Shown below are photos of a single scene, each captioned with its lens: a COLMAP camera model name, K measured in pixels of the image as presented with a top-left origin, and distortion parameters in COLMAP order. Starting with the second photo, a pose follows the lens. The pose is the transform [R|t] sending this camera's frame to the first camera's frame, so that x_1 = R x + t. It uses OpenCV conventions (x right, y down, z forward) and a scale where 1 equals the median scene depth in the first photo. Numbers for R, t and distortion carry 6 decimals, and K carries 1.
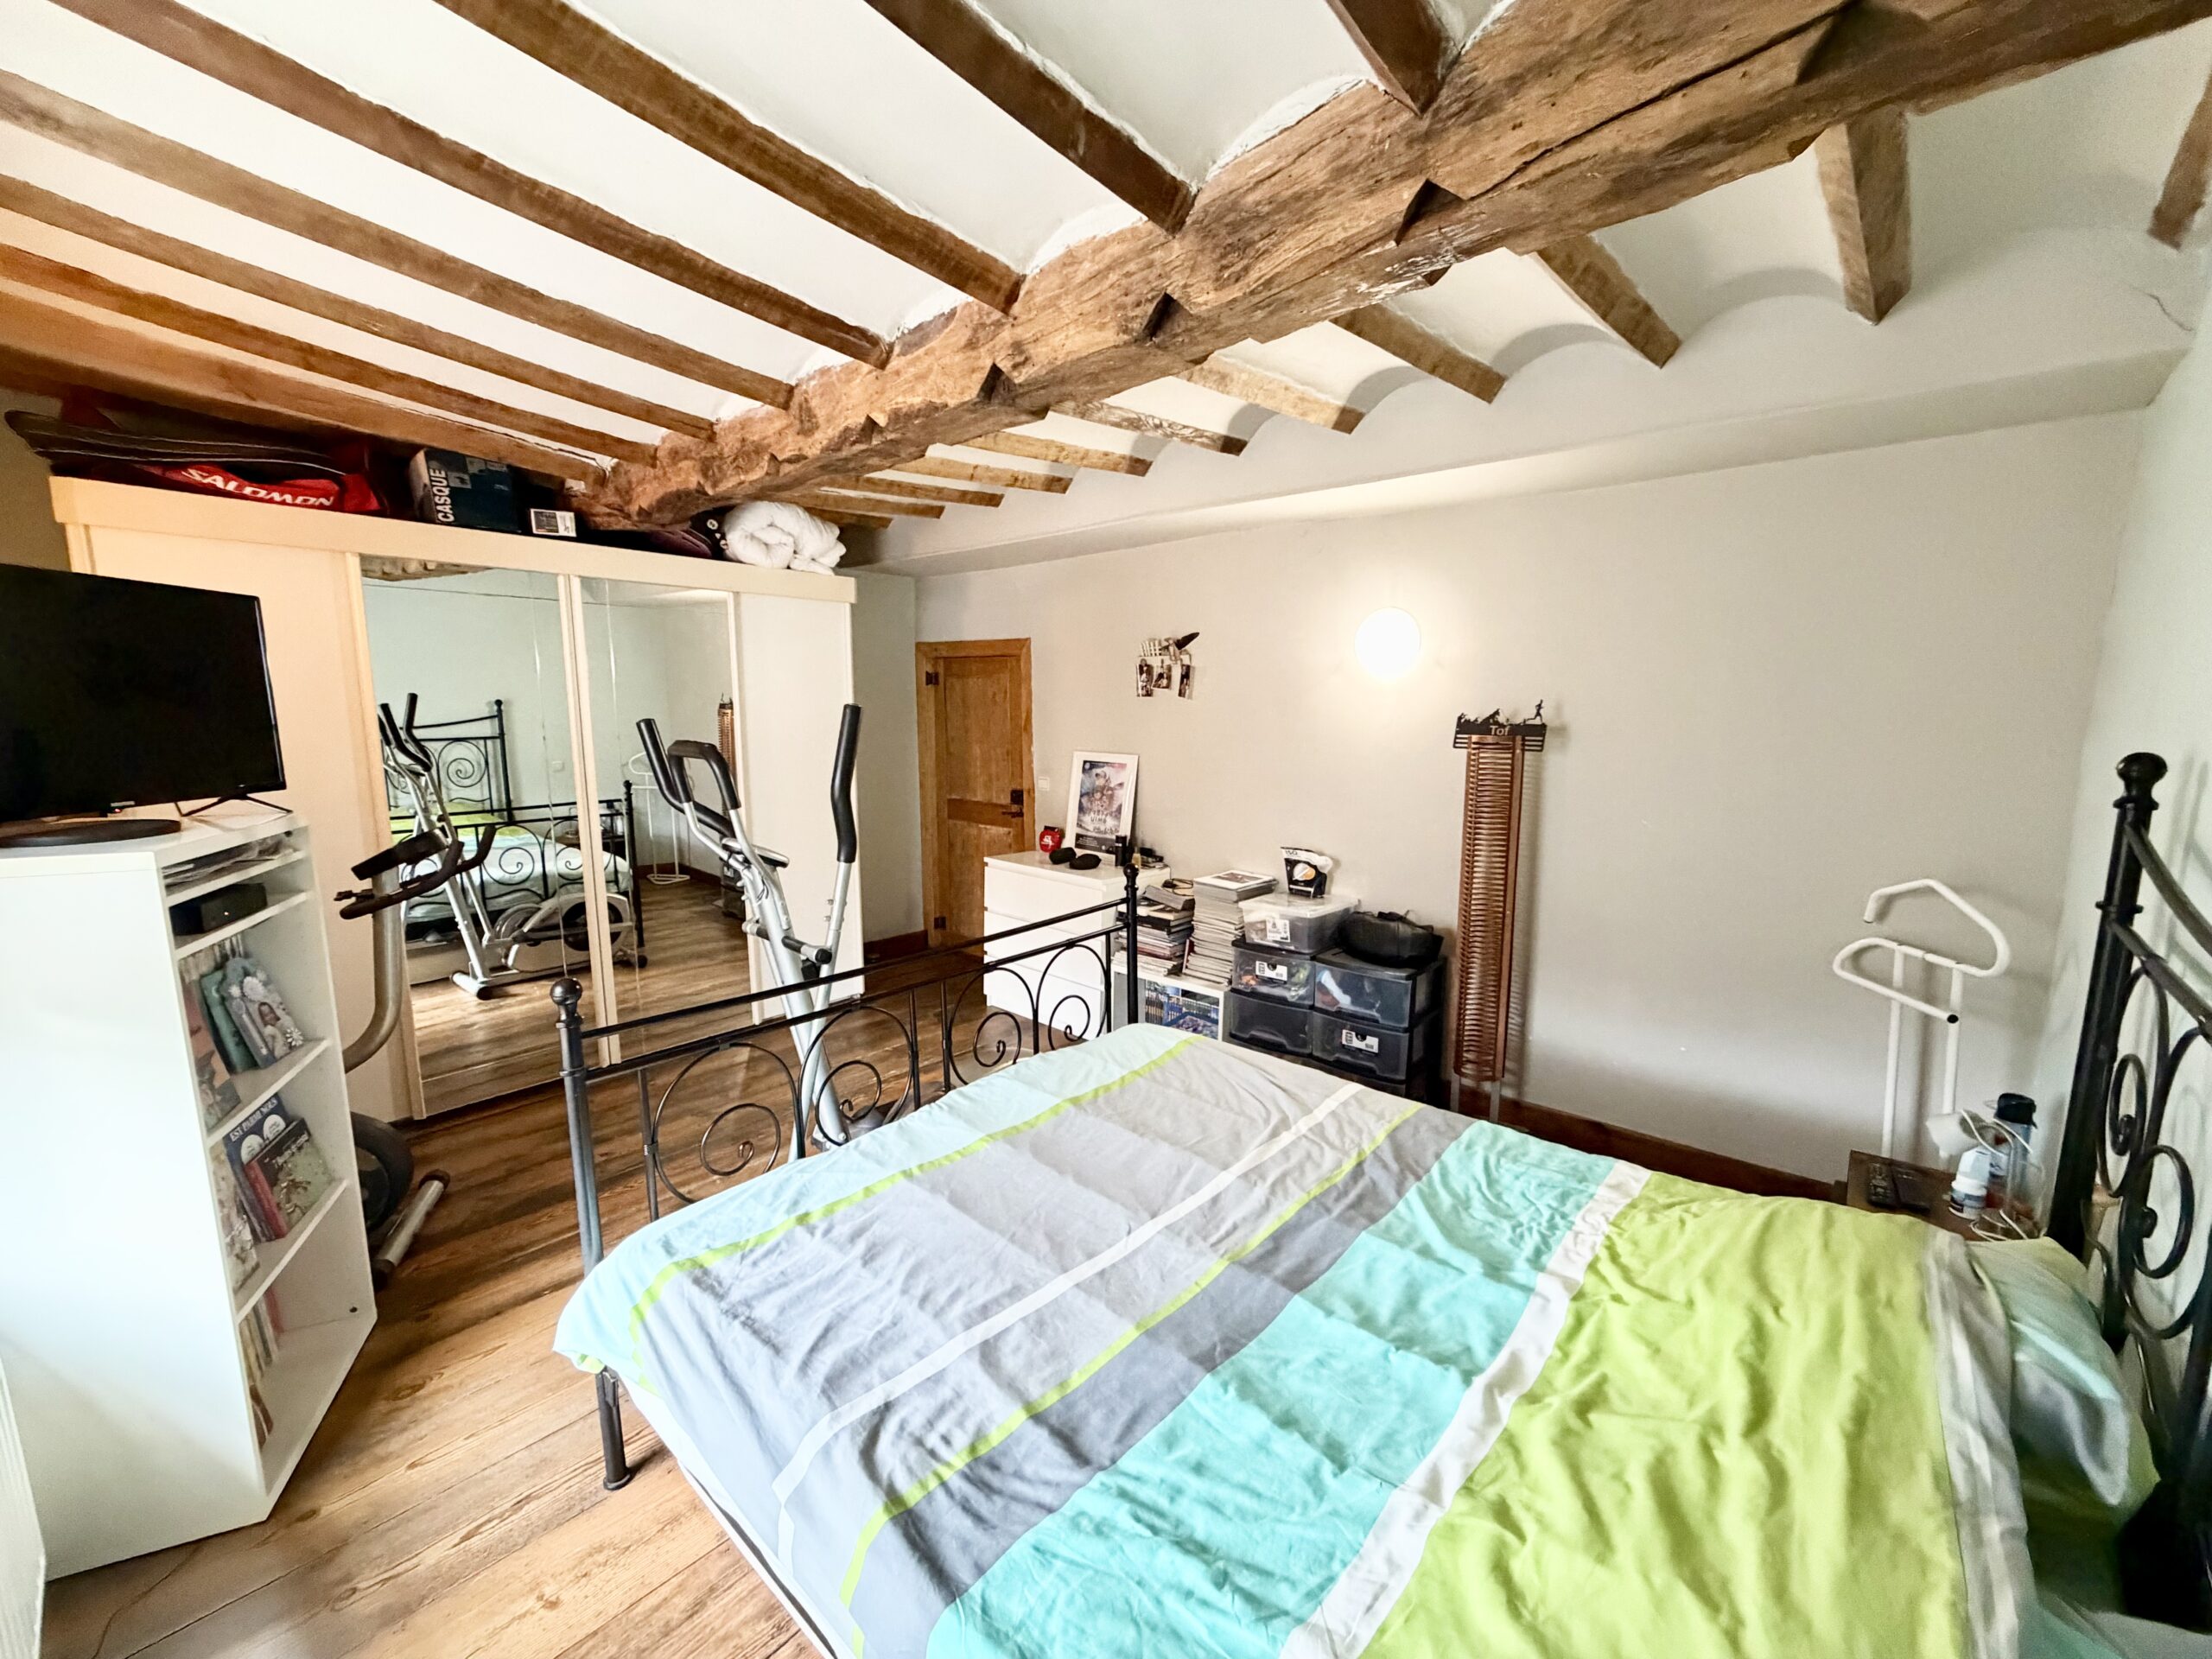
lens RADIAL K [[879.0, 0, 1103.2], [0, 879.0, 824.2], [0, 0, 1]] dist [0.000130, -0.000323]
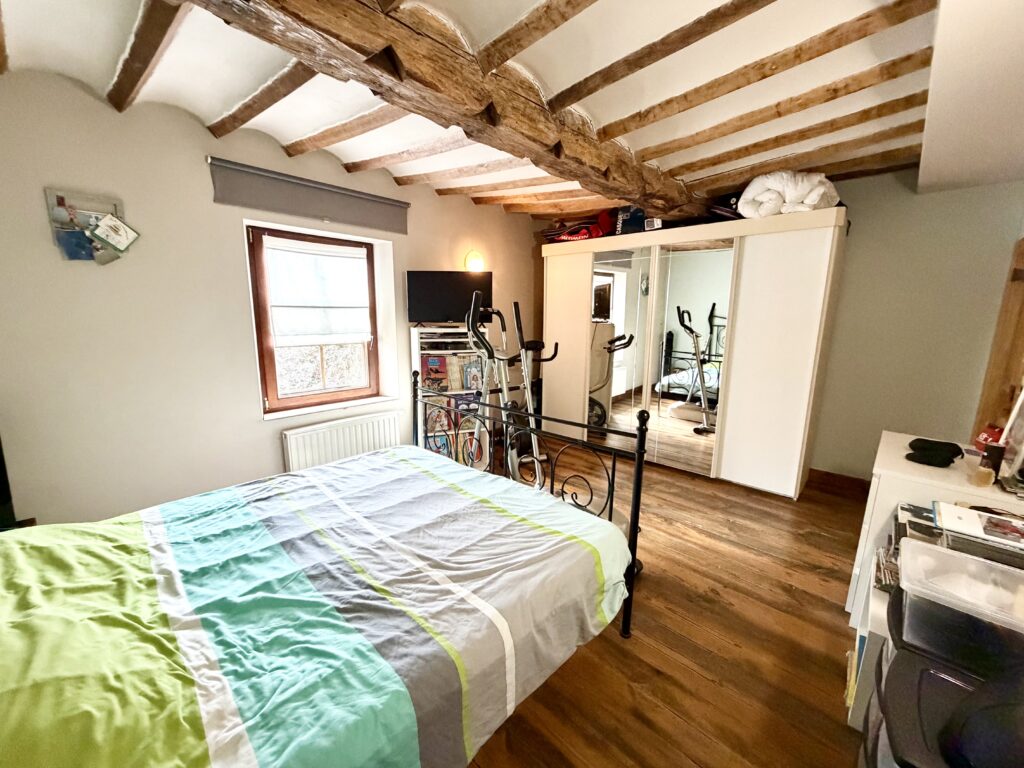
lens RADIAL K [[406.9, 0, 509.5], [0, 406.9, 393.7], [0, 0, 1]] dist [0.000130, -0.000323]
pose [[-0.023914, 0.185045, -0.982439, 0.643143], [-0.147709, 0.971280, 0.186539, -0.063071], [0.988742, 0.149576, 0.004106, 0.846783]]
